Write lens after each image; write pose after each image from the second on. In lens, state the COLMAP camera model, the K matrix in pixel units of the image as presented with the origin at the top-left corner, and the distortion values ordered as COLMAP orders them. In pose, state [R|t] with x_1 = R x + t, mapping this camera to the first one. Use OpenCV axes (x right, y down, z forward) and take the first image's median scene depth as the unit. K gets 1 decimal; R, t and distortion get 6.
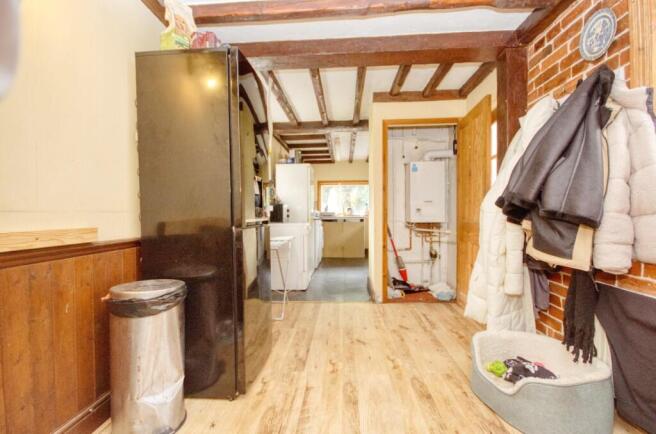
lens RADIAL K [[296.9, 0, 328.0], [0, 296.9, 217.0], [0, 0, 1]] dist [0.062355, -0.029844]
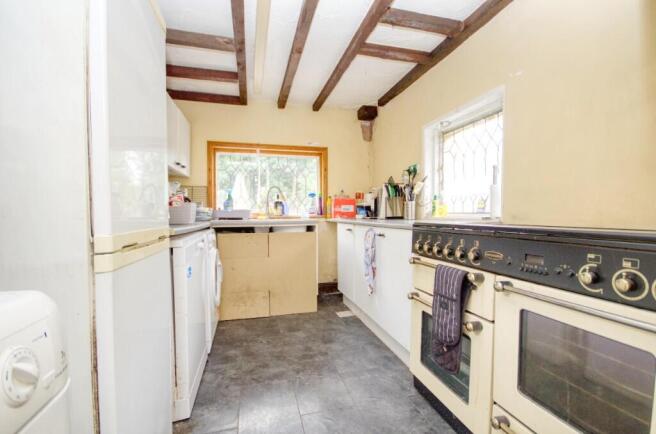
lens RADIAL K [[296.9, 0, 328.0], [0, 296.9, 217.0], [0, 0, 1]] dist [0.062355, -0.029844]
pose [[0.952221, -0.001041, 0.305407, -0.000417], [0.003667, 0.999961, -0.008023, -0.002695], [-0.305387, 0.008760, 0.952188, 0.539814]]
